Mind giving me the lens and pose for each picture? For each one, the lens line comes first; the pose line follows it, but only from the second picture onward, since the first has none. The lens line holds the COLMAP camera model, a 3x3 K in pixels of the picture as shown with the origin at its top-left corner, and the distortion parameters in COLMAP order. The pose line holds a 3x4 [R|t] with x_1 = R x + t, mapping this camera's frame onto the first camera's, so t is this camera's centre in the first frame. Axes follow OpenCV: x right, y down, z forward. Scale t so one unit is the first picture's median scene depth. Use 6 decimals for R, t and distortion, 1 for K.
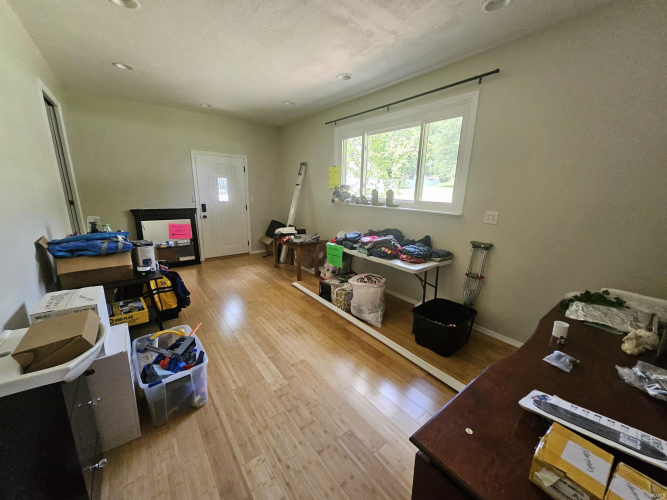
lens RADIAL K [[262.9, 0, 332.0], [0, 262.9, 248.1], [0, 0, 1]] dist [0.003050, 0.000652]
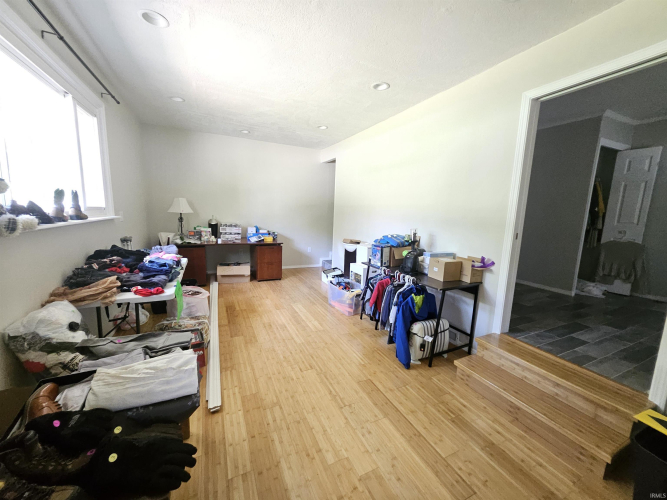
lens RADIAL K [[262.9, 0, 328.9], [0, 262.9, 251.8], [0, 0, 1]] dist [0.003050, 0.000652]
pose [[-0.974899, -0.082552, 0.206776, -0.518017], [0.000178, 0.928433, 0.371499, -0.354290], [-0.222646, 0.362211, -0.905114, 1.635702]]
